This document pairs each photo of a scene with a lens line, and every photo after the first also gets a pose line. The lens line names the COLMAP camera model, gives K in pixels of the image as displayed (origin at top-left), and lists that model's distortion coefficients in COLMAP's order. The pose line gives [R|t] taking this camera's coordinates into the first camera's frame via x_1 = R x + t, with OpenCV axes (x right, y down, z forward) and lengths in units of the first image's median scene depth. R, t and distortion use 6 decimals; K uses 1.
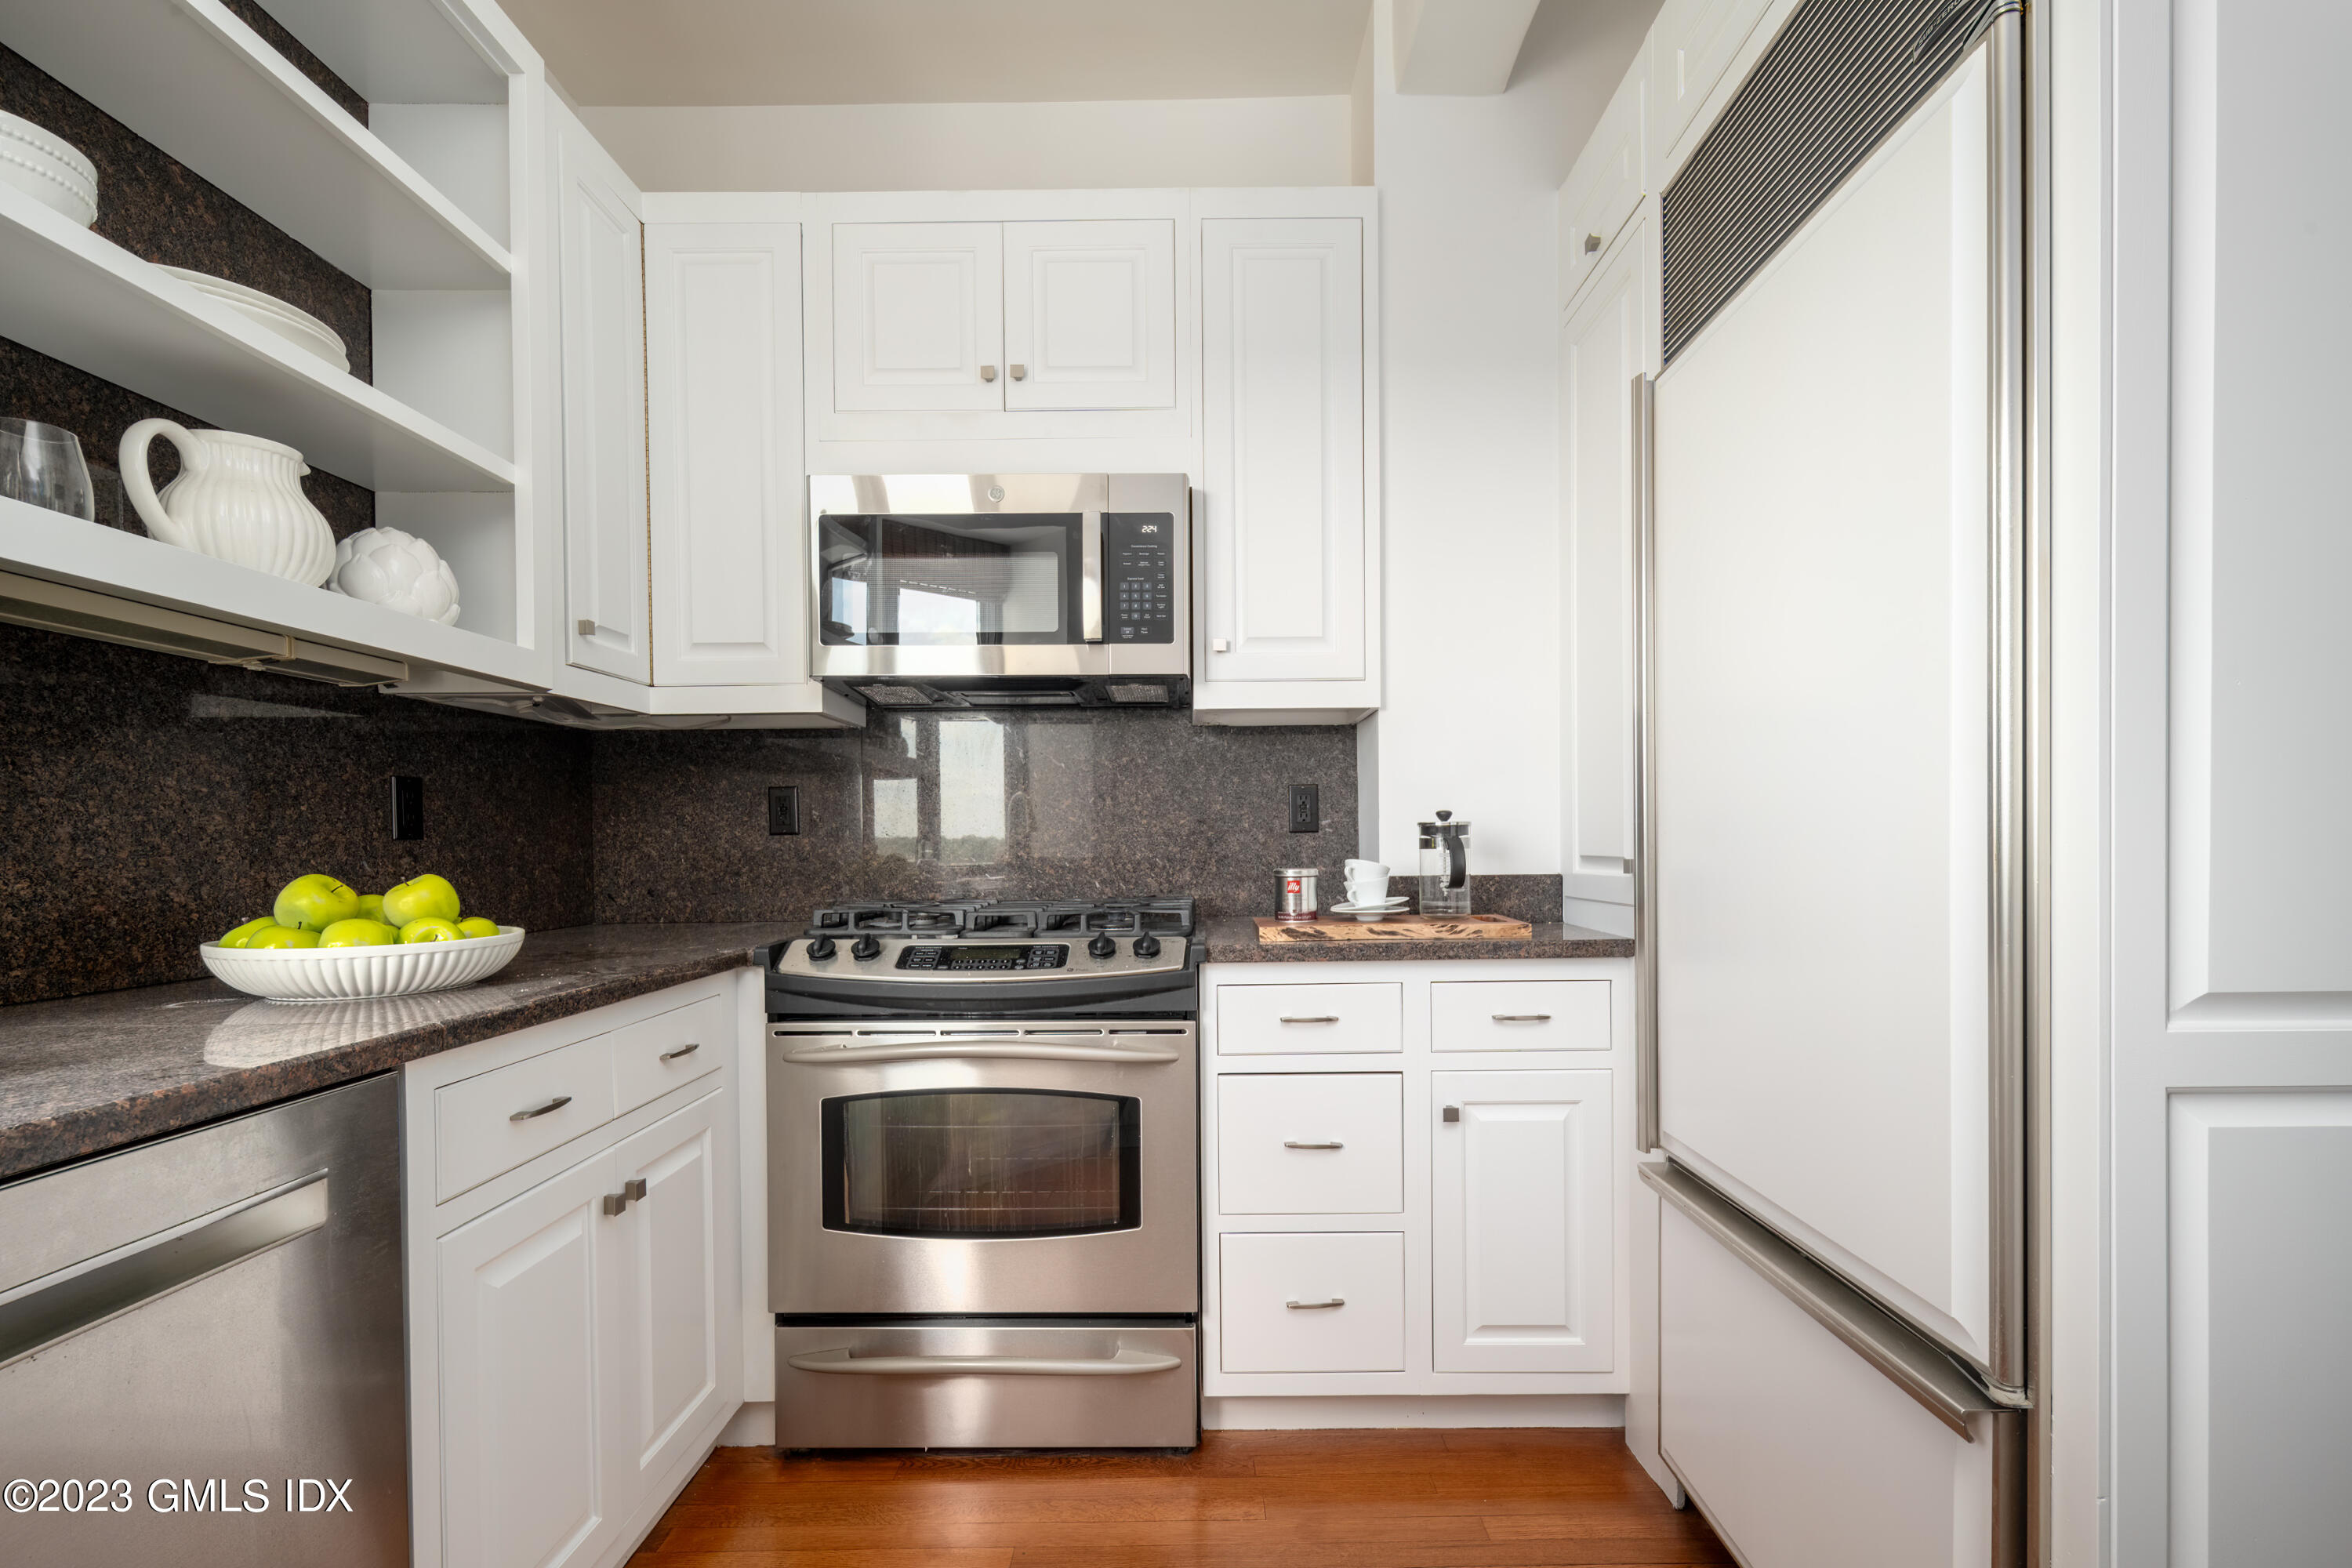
lens RADIAL K [[1036.0, 0, 1185.9], [0, 1036.0, 831.0], [0, 0, 1]] dist [0.002998, -0.000277]
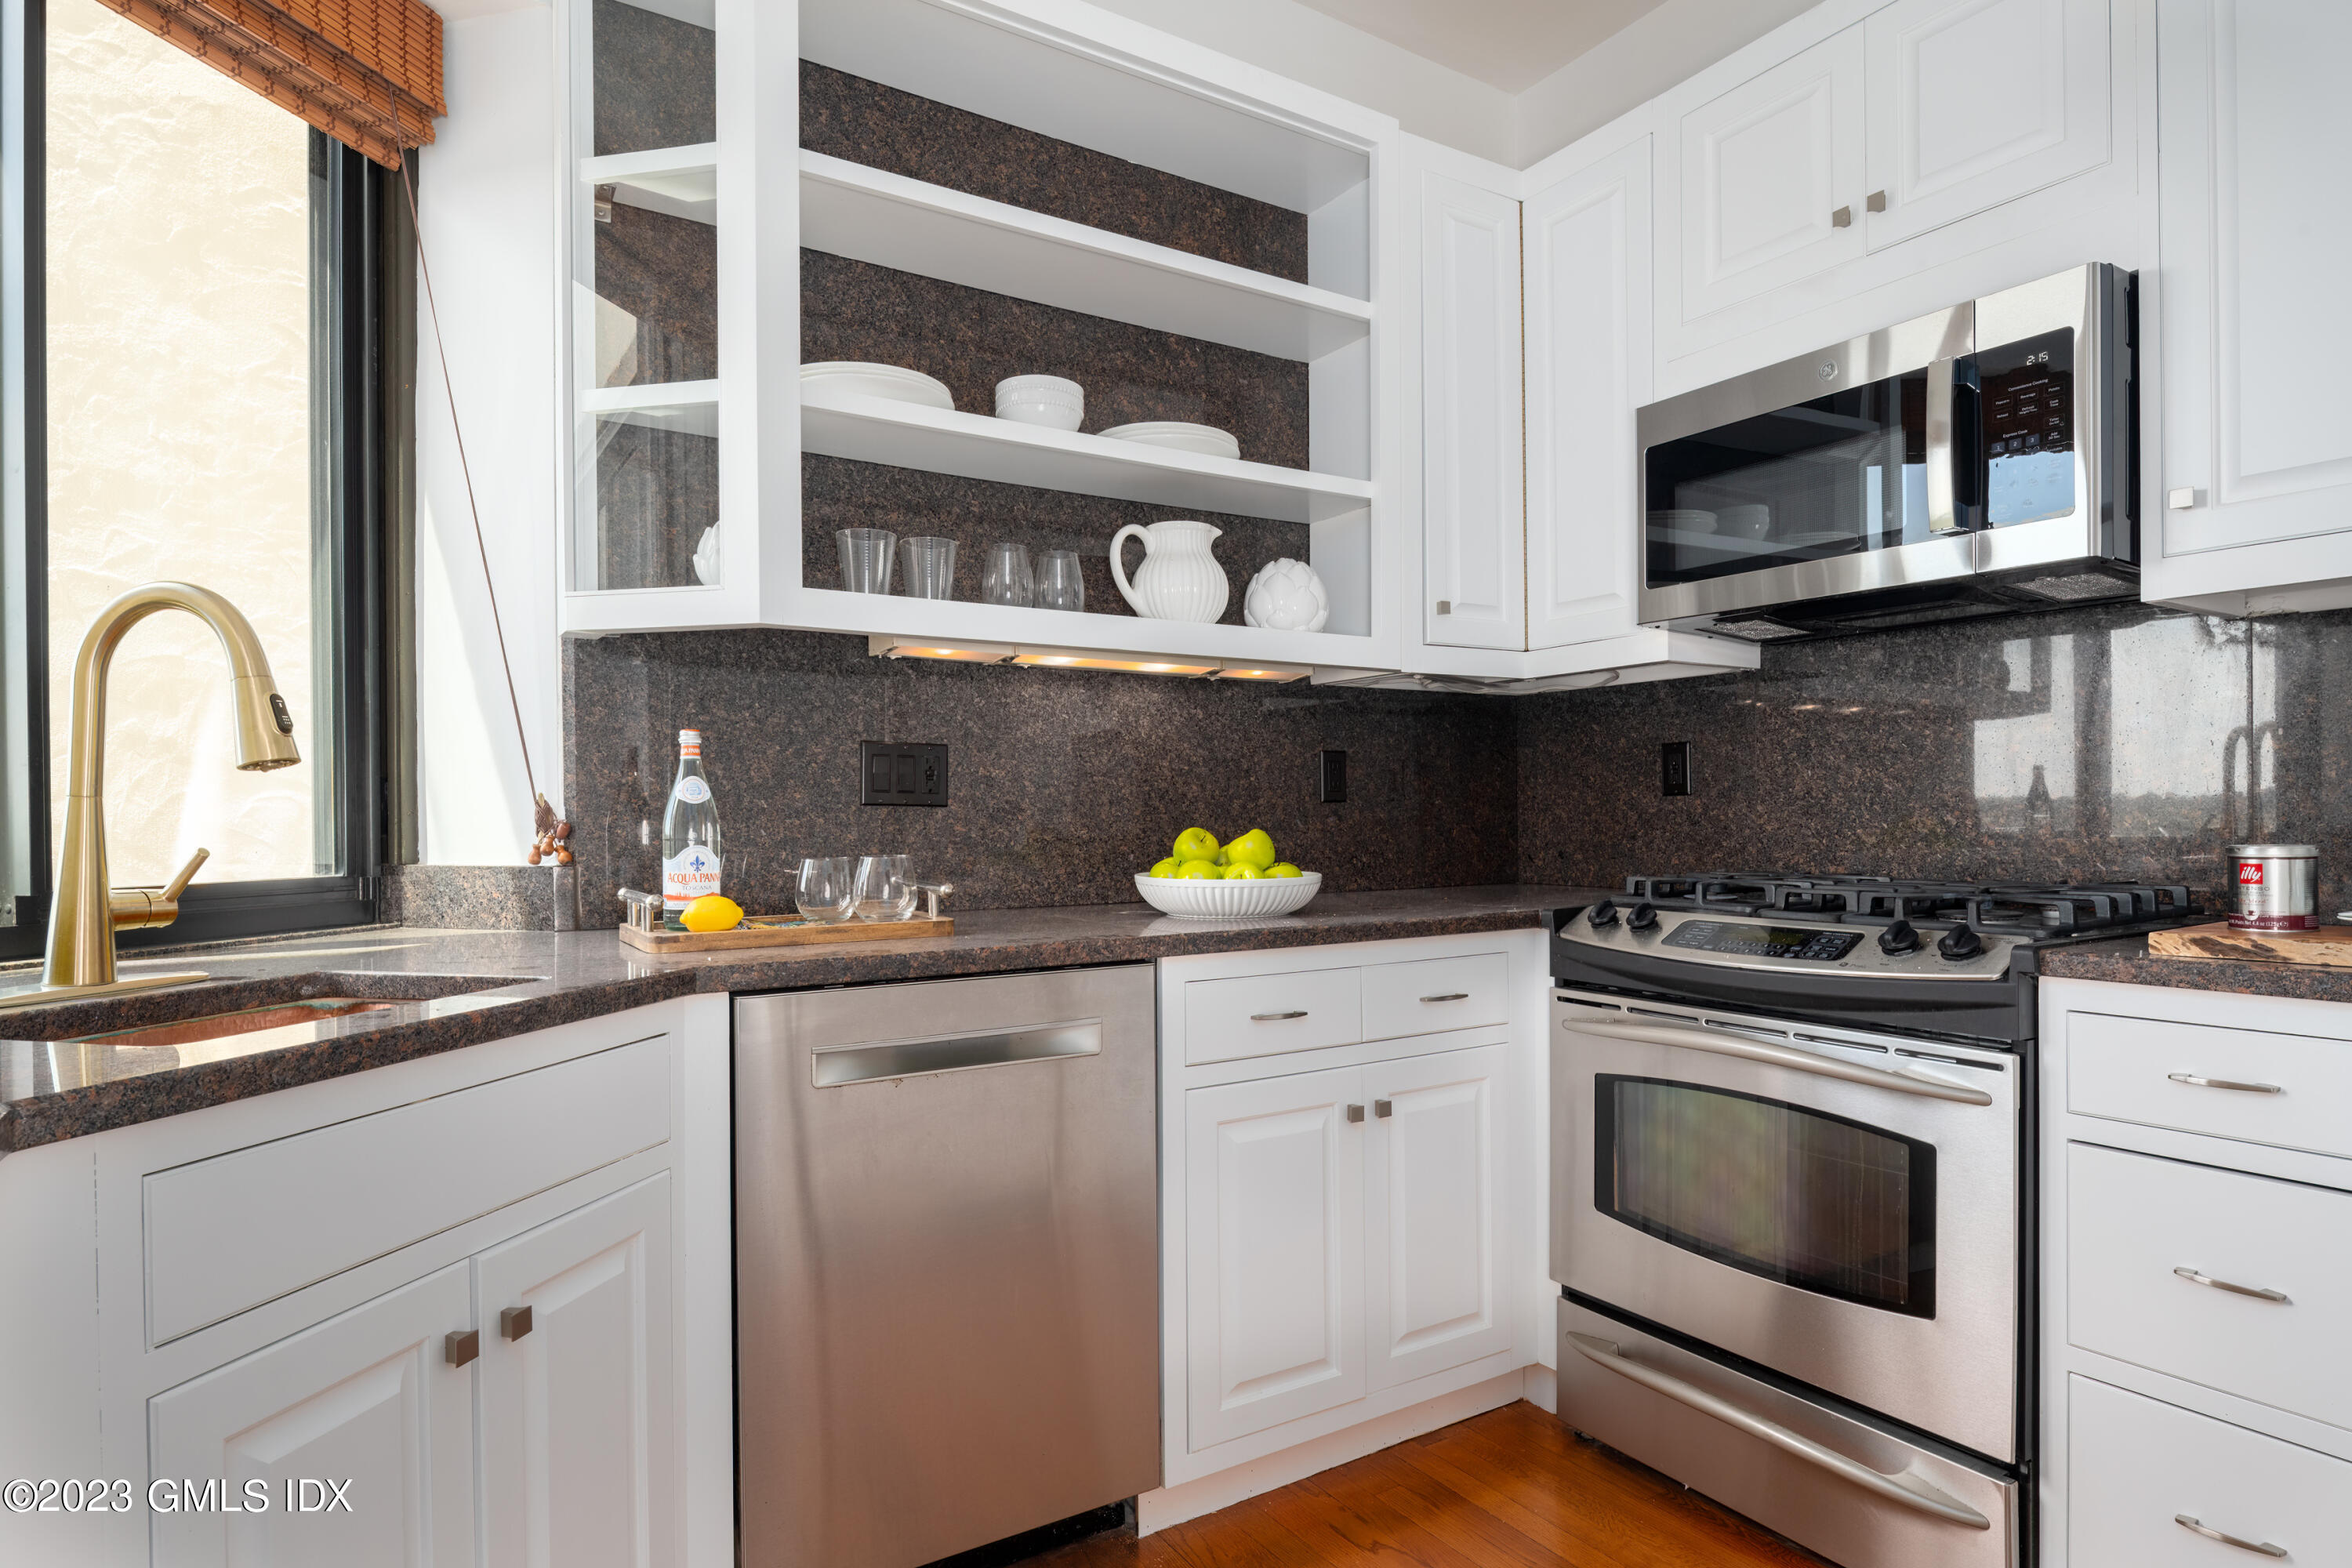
lens RADIAL K [[1272.3, 0, 1176.0], [0, 1272.3, 784.0], [0, 0, 1]] dist [-0.000185, 0.001262]
pose [[0.532651, -0.014823, -0.846205, 0.434435], [0.011266, 0.999882, -0.010423, 0.000314], [0.846260, -0.003981, 0.532756, 0.048696]]
